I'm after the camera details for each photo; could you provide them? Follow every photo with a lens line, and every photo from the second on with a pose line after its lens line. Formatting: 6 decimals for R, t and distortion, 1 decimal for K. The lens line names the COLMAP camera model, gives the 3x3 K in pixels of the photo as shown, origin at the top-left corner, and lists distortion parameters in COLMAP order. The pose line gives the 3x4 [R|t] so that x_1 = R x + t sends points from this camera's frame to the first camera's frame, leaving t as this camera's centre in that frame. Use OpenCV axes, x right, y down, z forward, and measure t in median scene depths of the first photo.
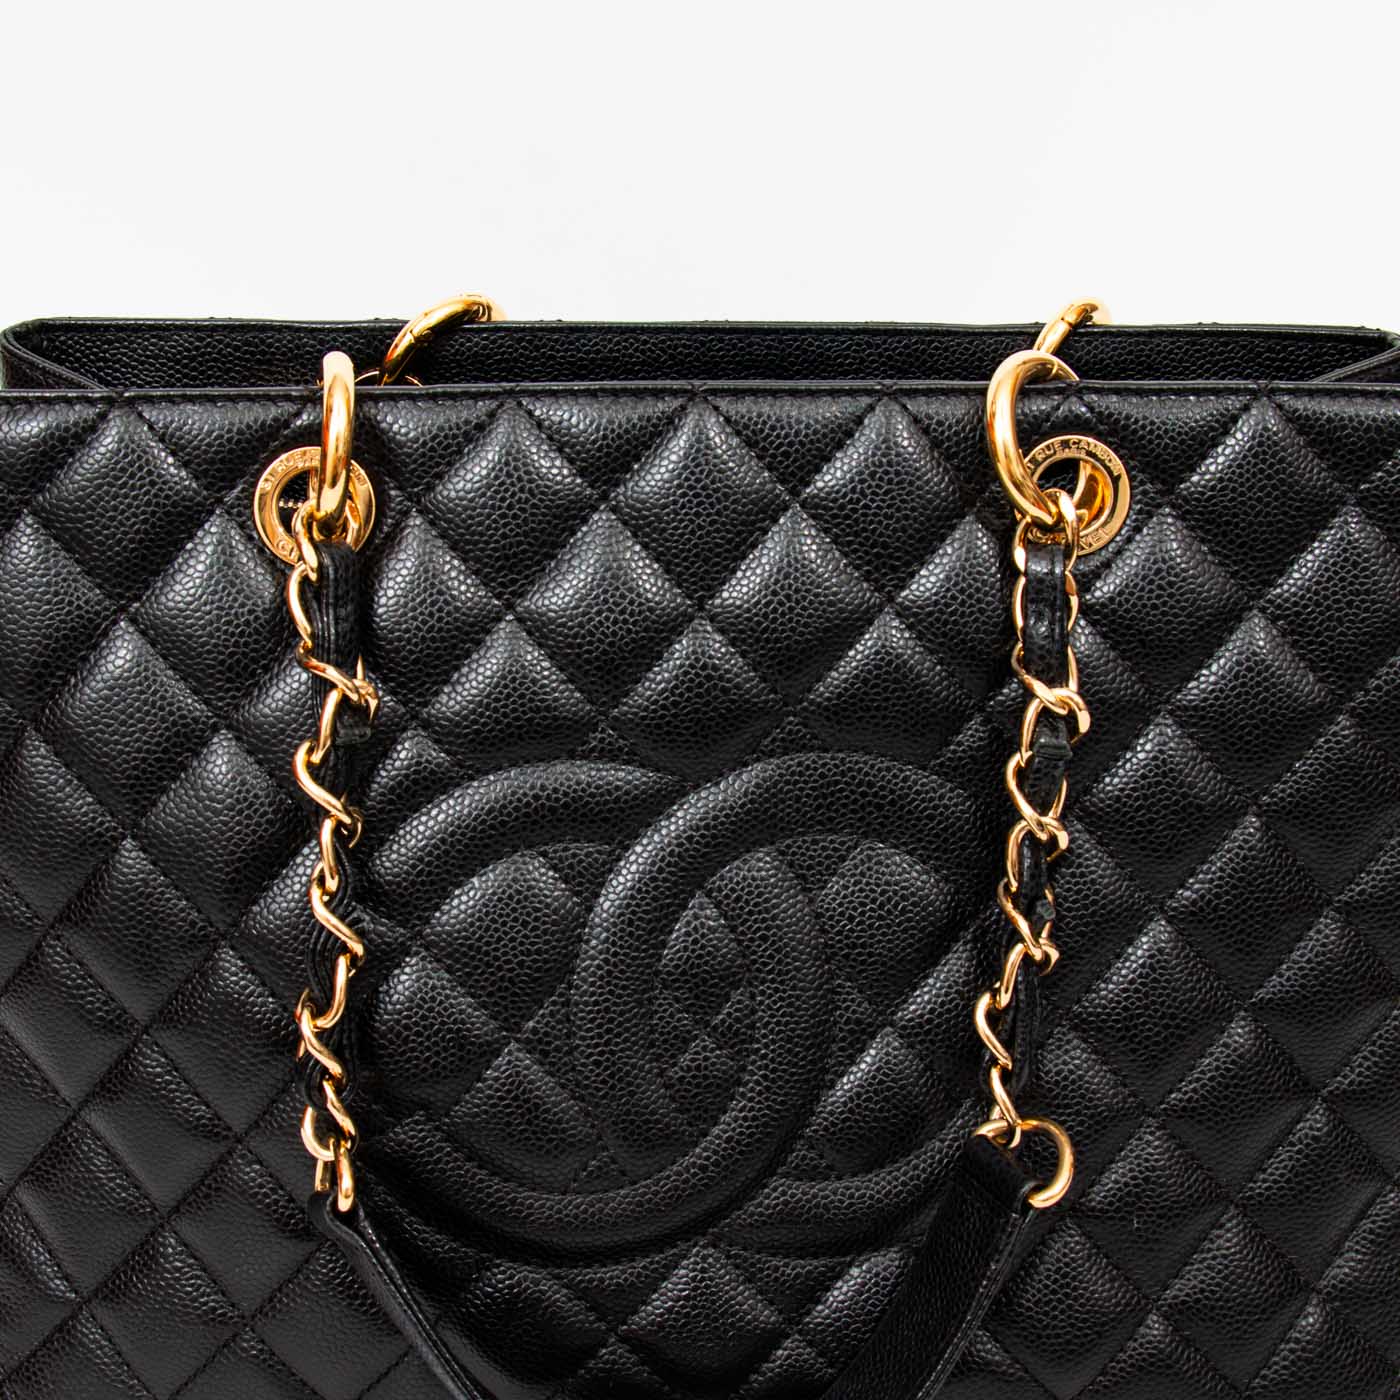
lens RADIAL K [[1992.0, 0, 653.8], [0, 1992.0, 688.7], [0, 0, 1]] dist [-0.101718, 0.000000]
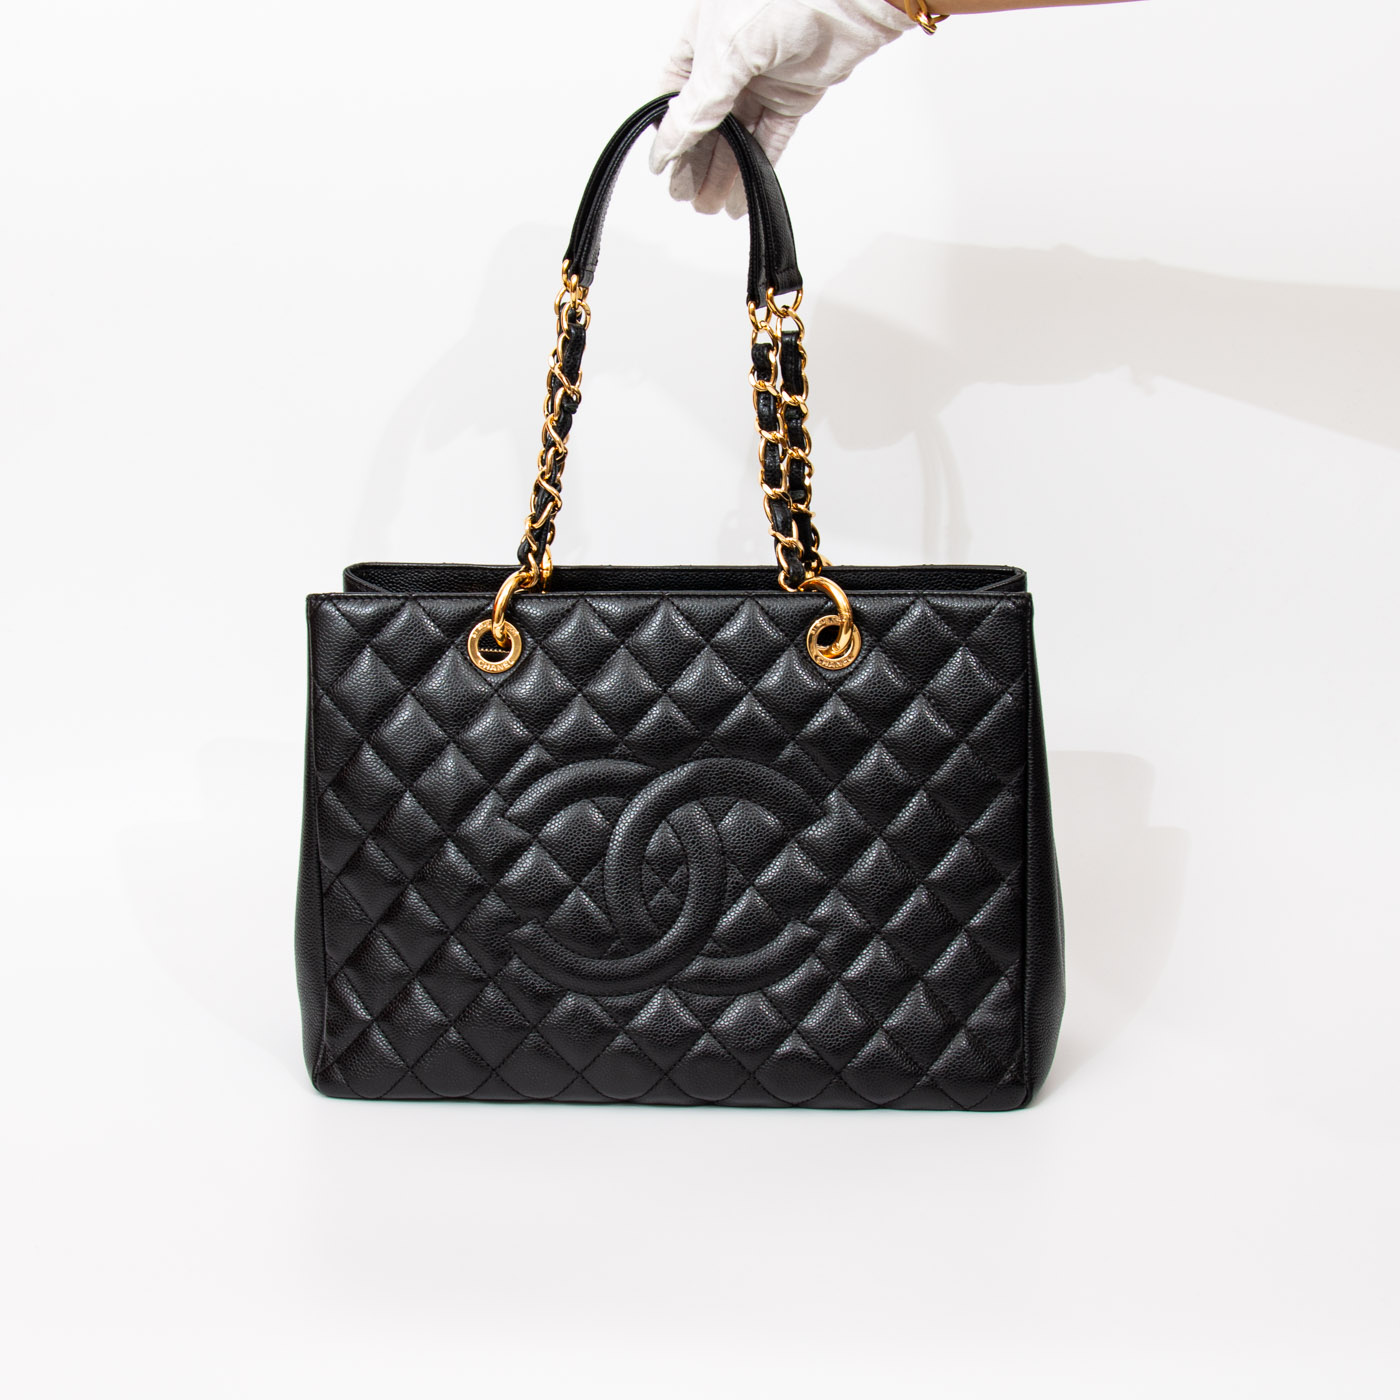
lens RADIAL K [[1992.0, 0, 703.0], [0, 1992.0, 695.3], [0, 0, 1]] dist [-0.101718, 0.000000]
pose [[0.998004, 0.005896, -0.062876, 0.205122], [-0.013427, 0.992679, -0.120034, 0.229759], [0.061708, 0.120638, 0.990777, -1.203117]]
